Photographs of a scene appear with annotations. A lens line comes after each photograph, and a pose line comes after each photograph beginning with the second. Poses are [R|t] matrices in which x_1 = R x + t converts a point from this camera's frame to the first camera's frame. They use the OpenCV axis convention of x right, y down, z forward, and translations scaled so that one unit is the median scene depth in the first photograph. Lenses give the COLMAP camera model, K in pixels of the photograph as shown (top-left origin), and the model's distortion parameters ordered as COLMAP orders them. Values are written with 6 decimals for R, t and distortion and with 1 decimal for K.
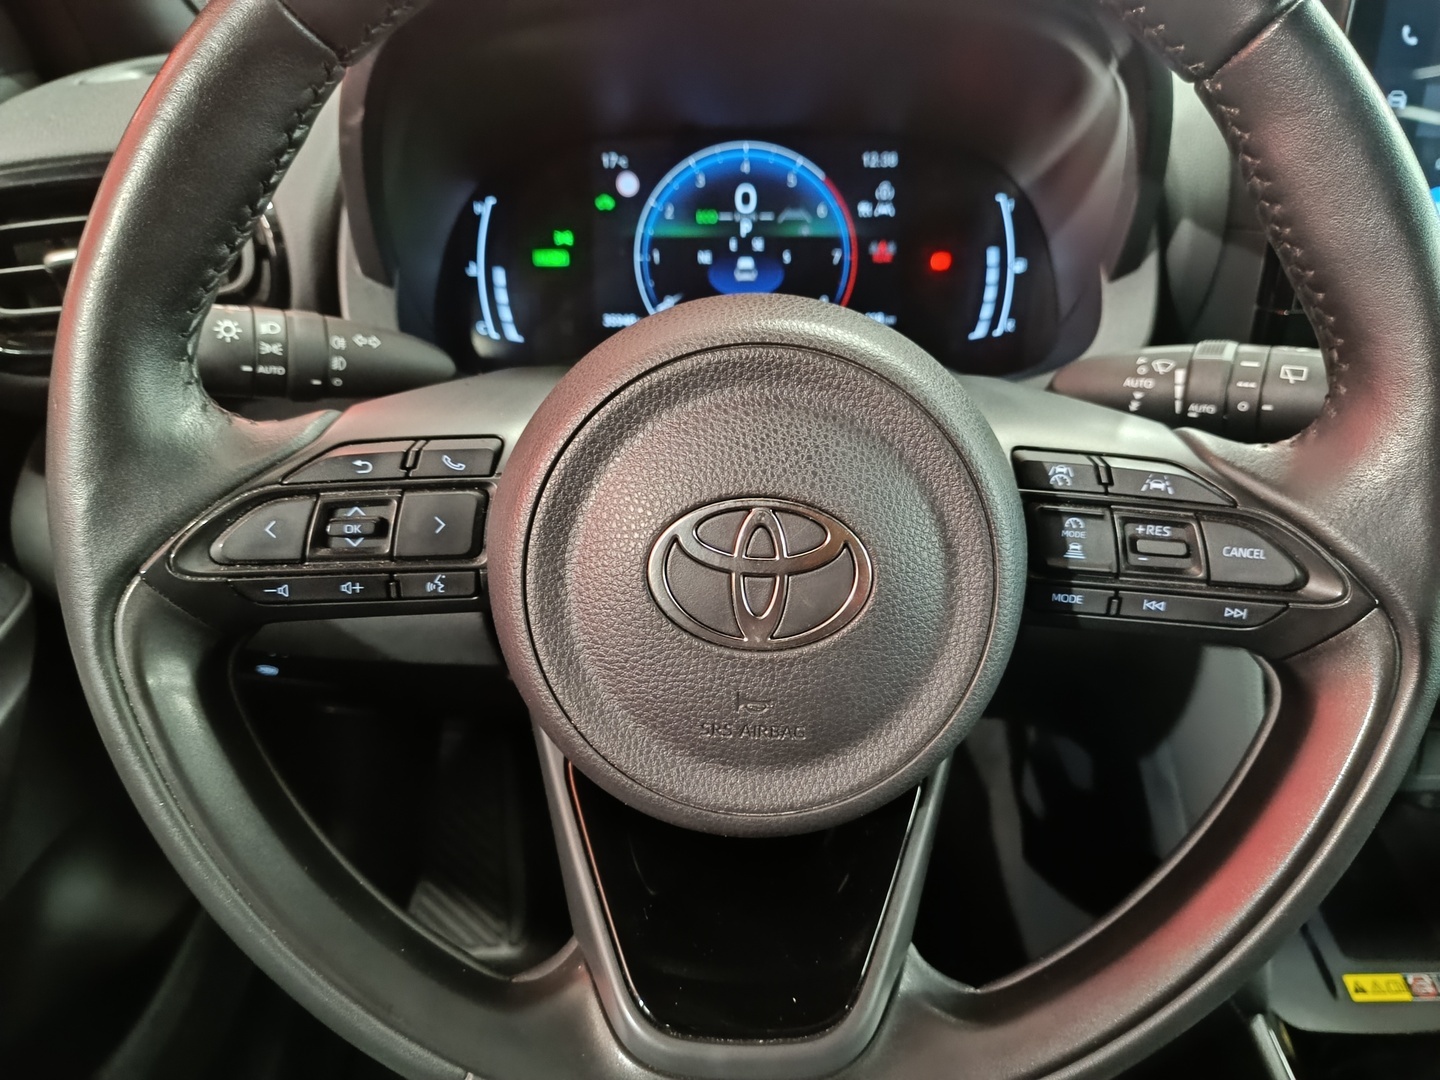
lens RADIAL K [[1013.5, 0, 720.0], [0, 1013.5, 540.0], [0, 0, 1]] dist [-0.017428, -0.002637]
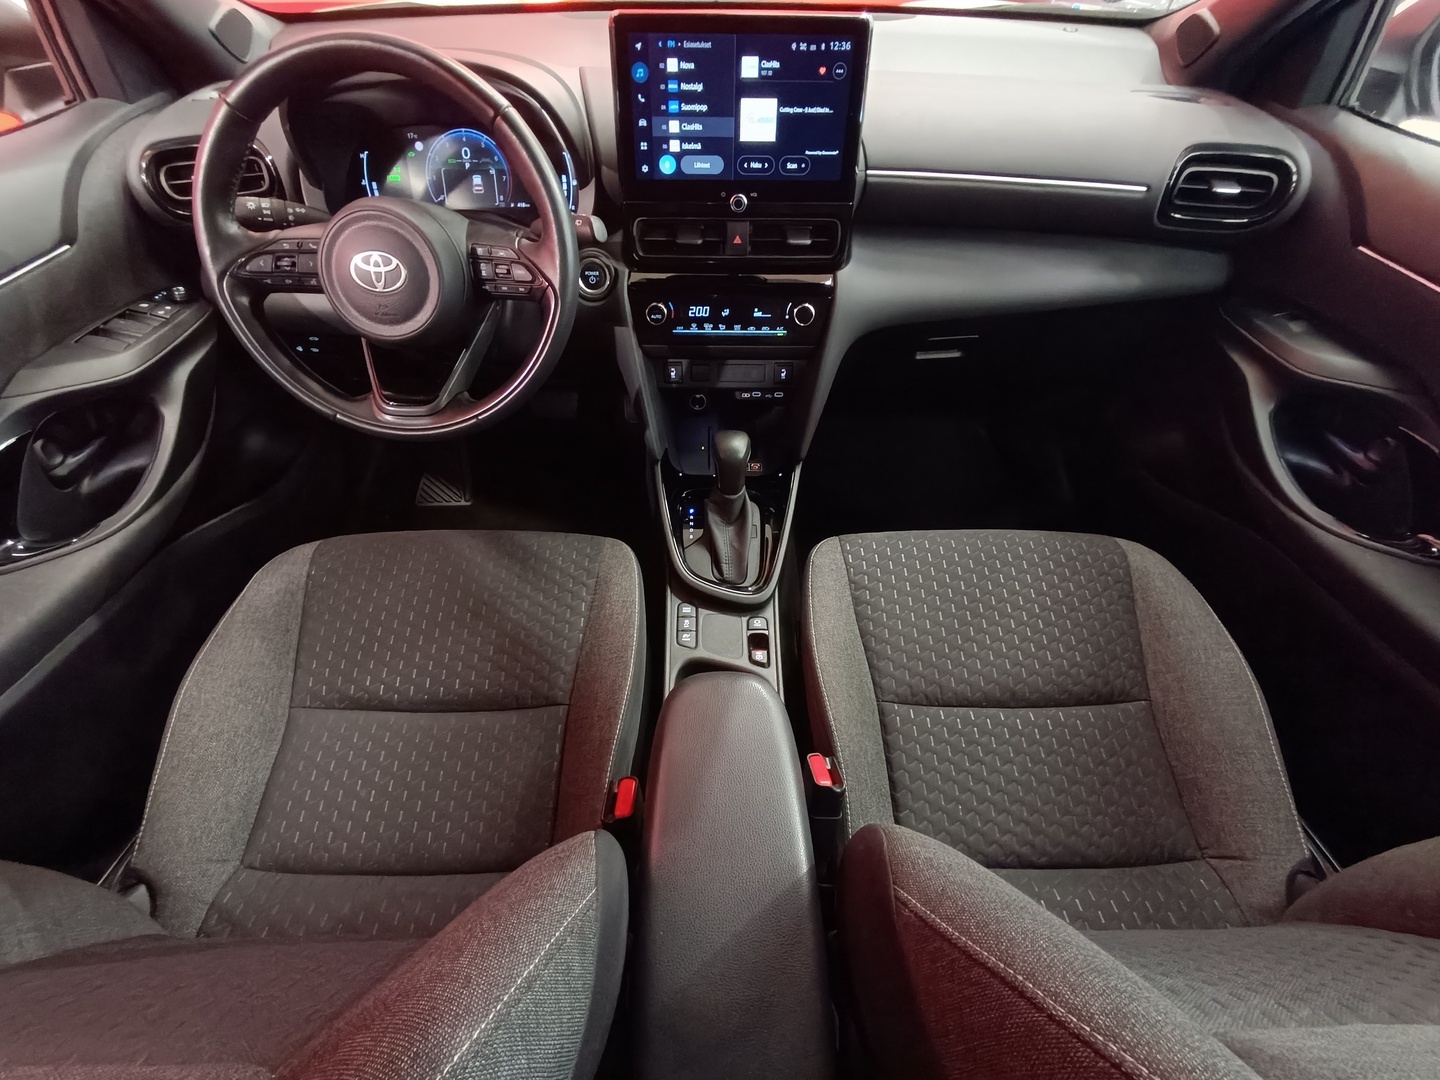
lens RADIAL K [[622.9, 0, 720.0], [0, 622.9, 540.0], [0, 0, 1]] dist [0.002224, 0.000433]
pose [[0.999848, -0.000020, 0.017426, 0.968494], [-0.004721, 0.962292, 0.271978, 0.269936], [-0.016774, -0.272019, 0.962146, -1.228753]]
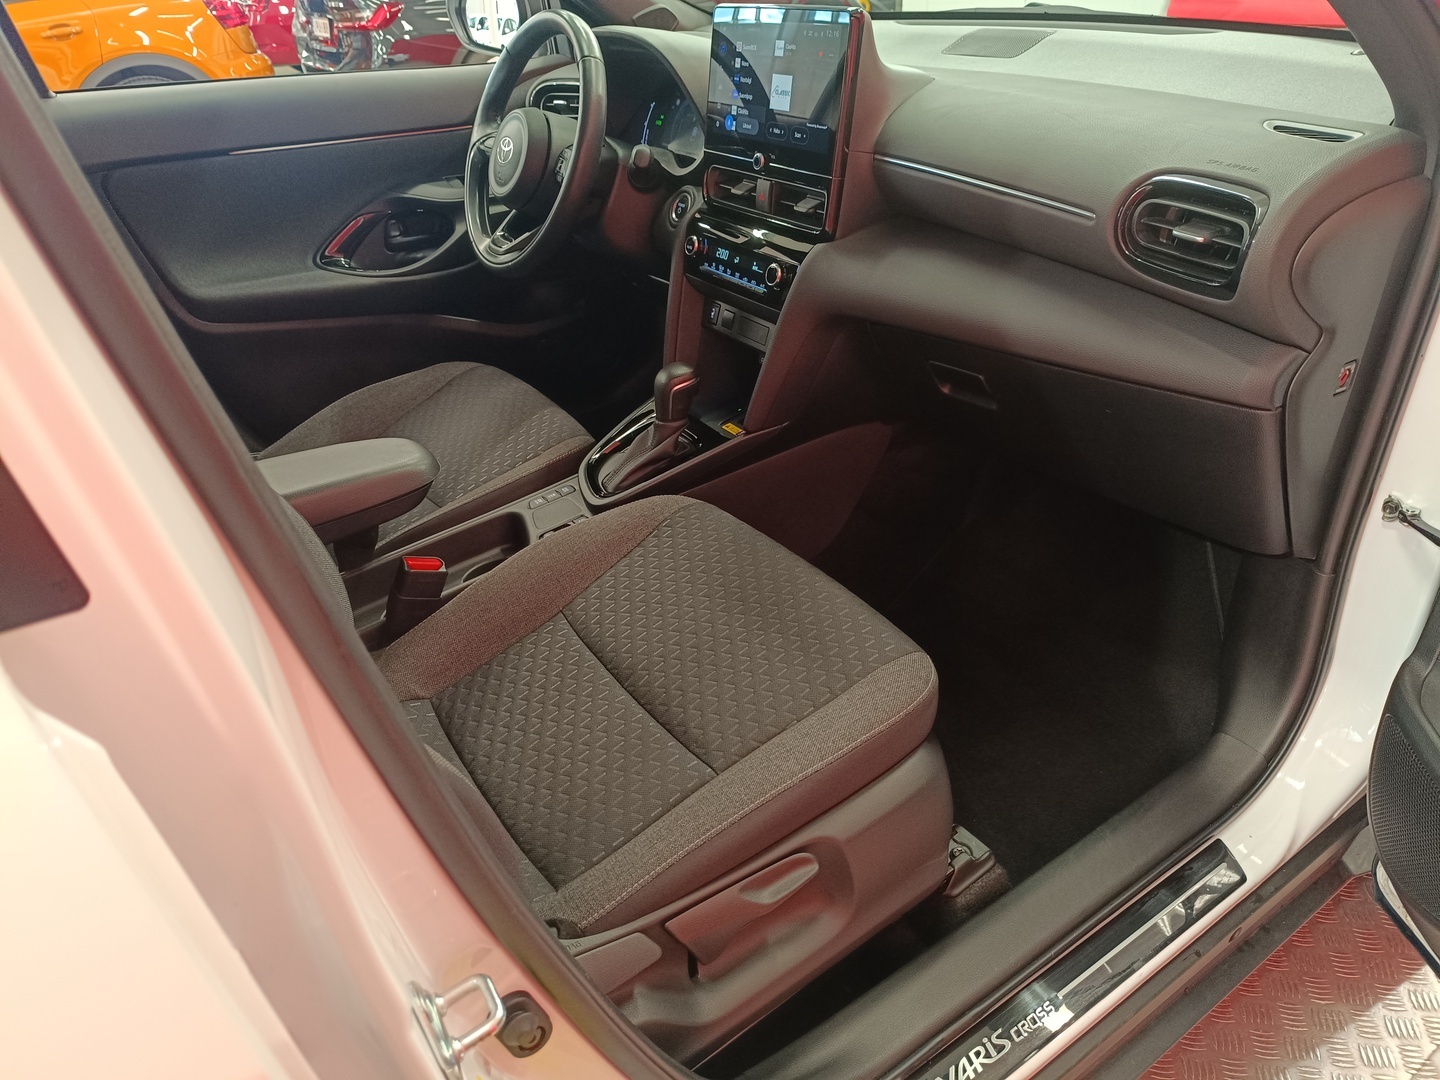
lens RADIAL K [[1004.0, 0, 715.5], [0, 1004.0, 573.7], [0, 0, 1]] dist [-0.004360, -0.001589]
pose [[0.552724, 0.425941, -0.716290, 4.310511], [-0.379913, 0.893792, 0.238333, 0.274021], [0.741729, 0.140395, 0.655841, -1.176874]]
